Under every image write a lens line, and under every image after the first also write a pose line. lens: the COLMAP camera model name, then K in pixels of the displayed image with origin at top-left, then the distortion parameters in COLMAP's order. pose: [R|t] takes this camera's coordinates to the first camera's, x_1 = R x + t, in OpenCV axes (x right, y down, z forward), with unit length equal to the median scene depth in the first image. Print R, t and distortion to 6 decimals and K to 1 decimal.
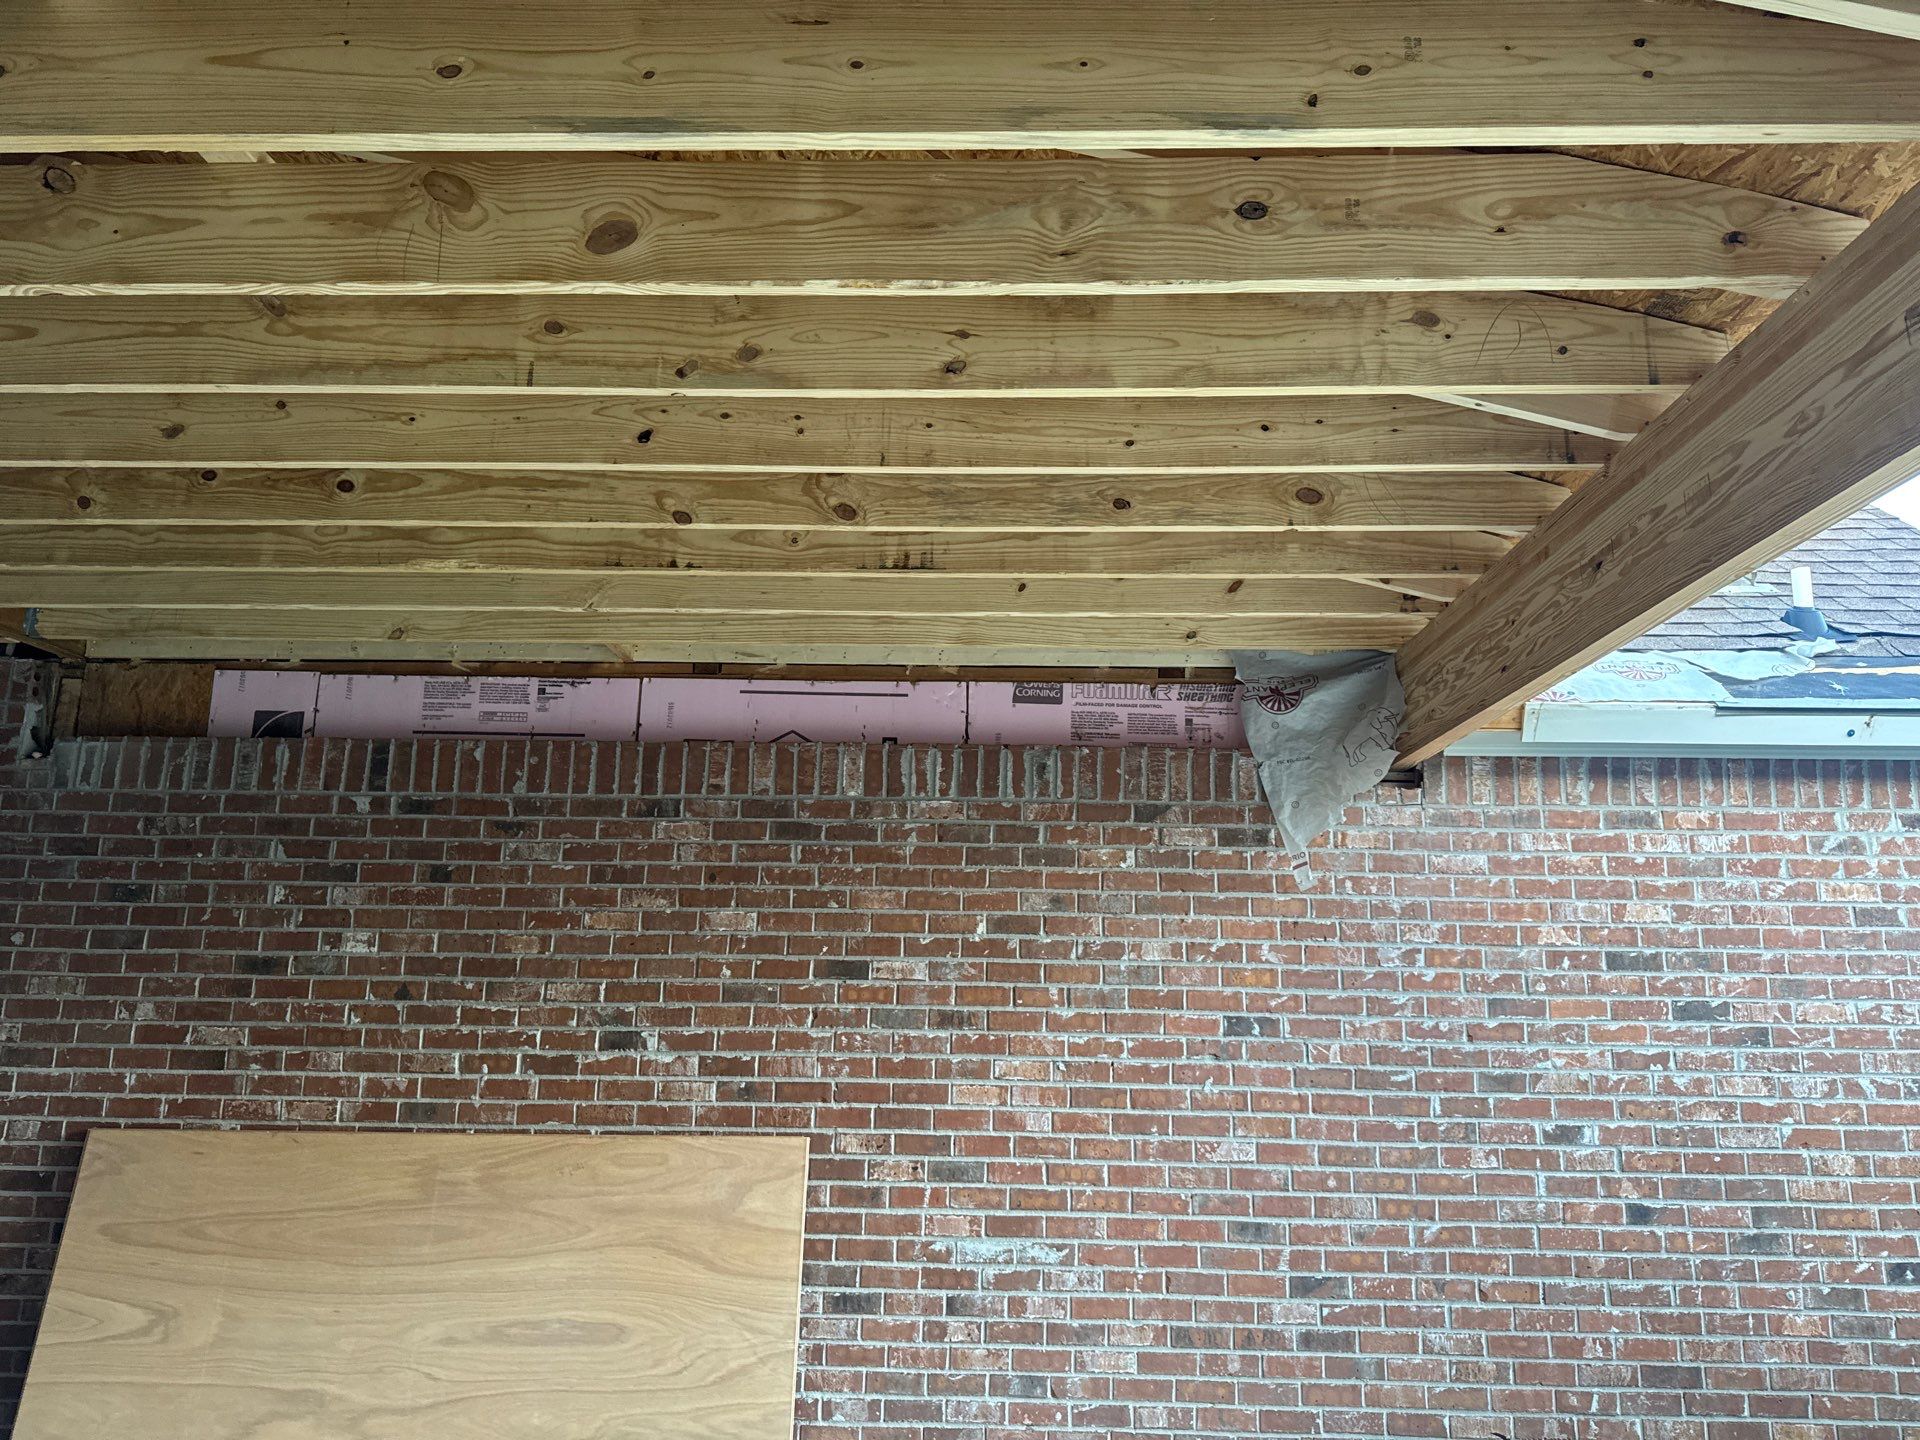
lens RADIAL K [[1347.0, 0, 957.5], [0, 1347.0, 672.1], [0, 0, 1]] dist [0.111436, -0.141492]
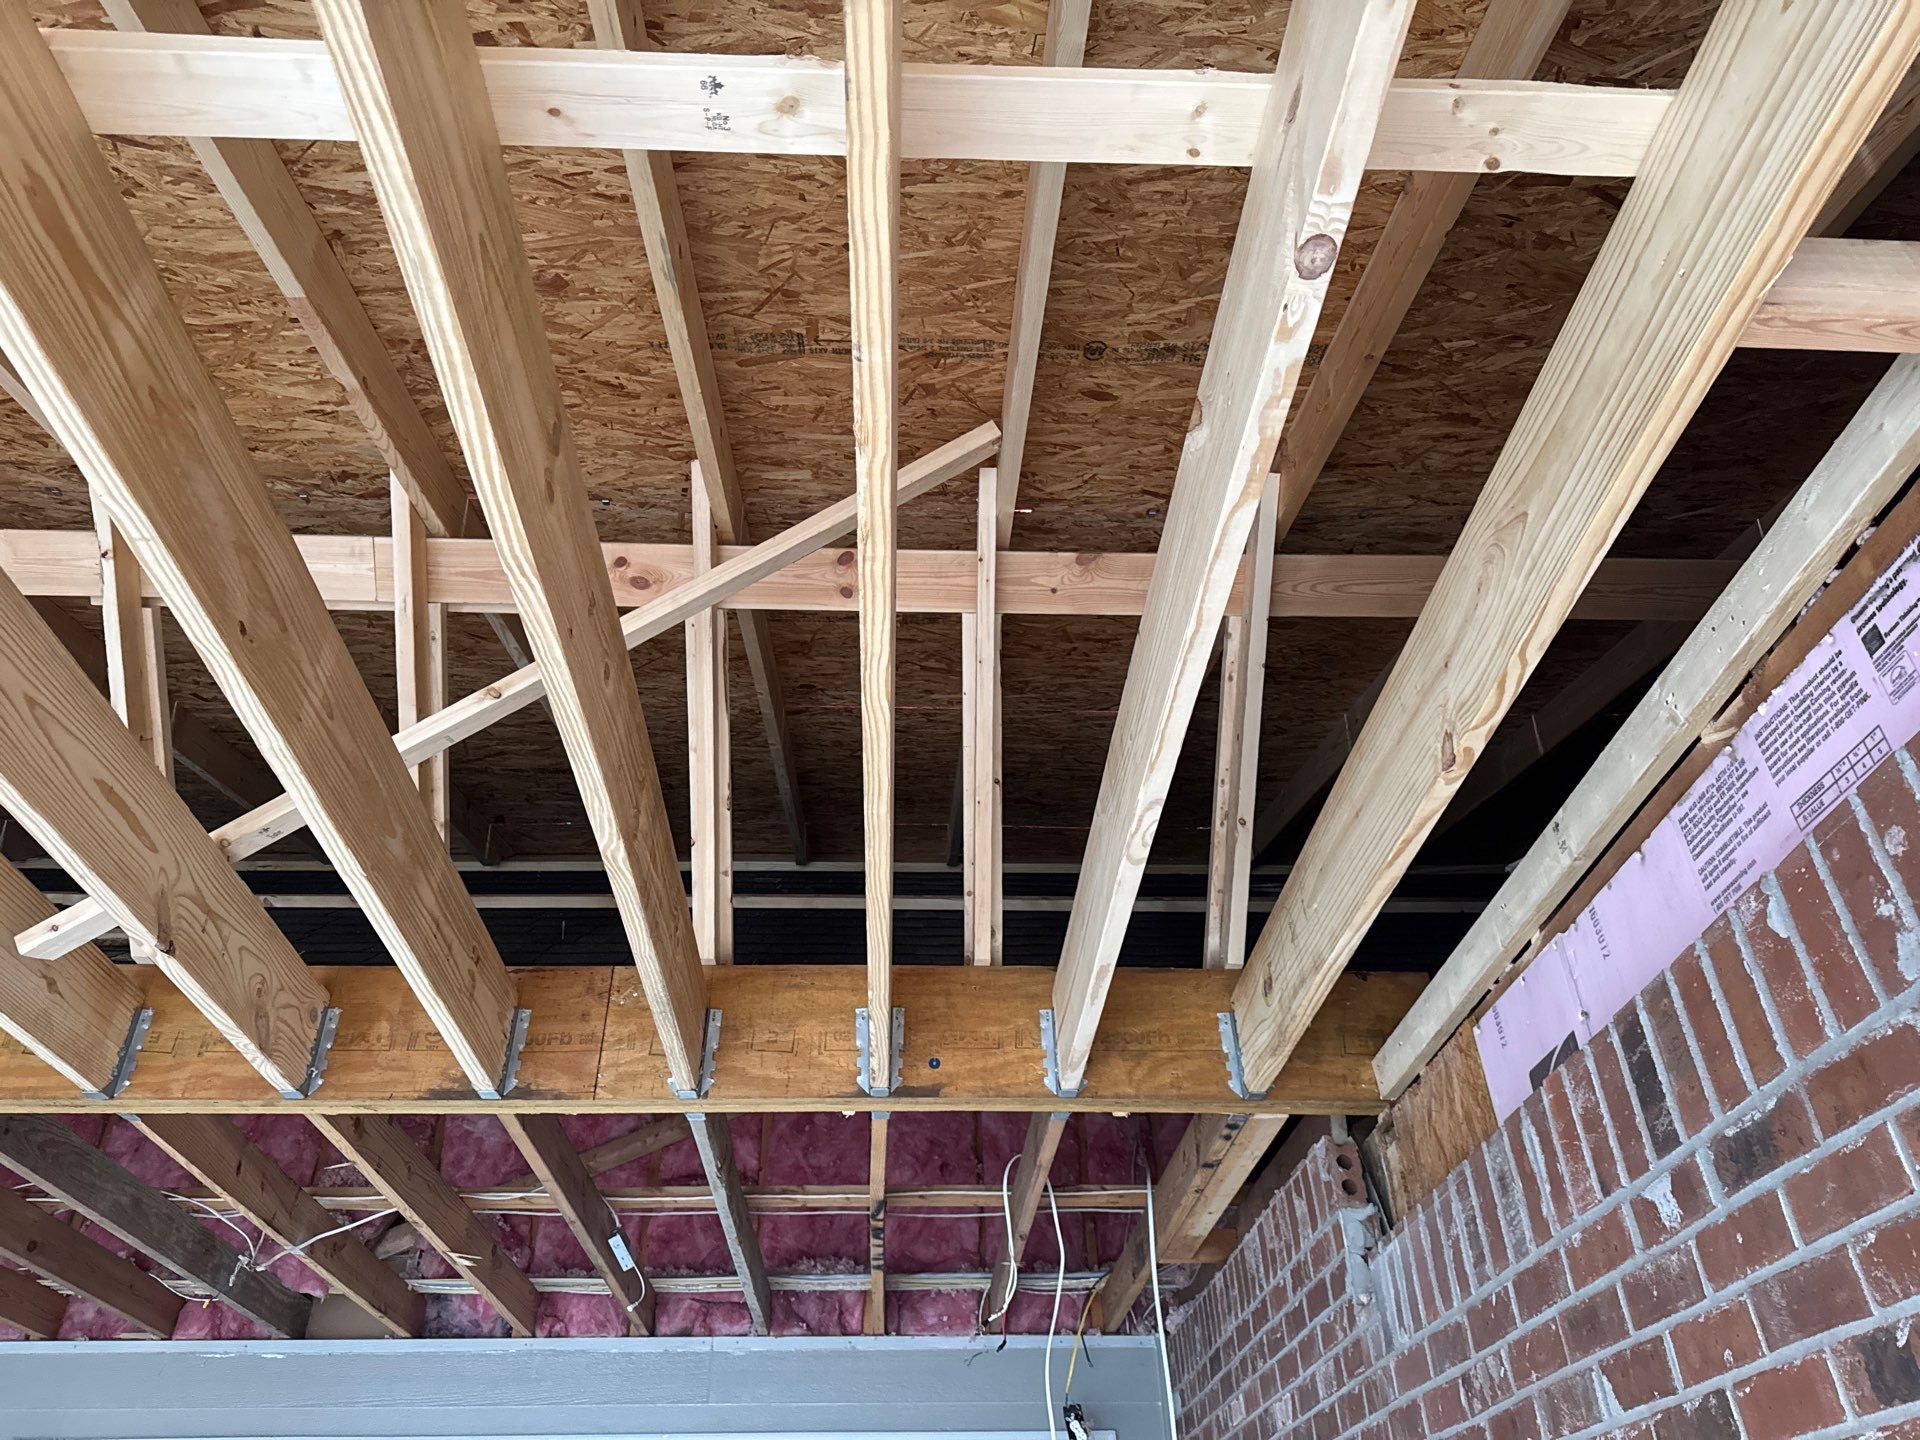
lens RADIAL K [[1347.0, 0, 957.5], [0, 1347.0, 672.1], [0, 0, 1]] dist [0.111436, -0.141492]
pose [[0.076291, -0.618121, -0.782372, -0.094934], [0.213608, 0.776573, -0.592711, 0.159940], [0.973936, -0.121902, 0.191281, 0.776362]]
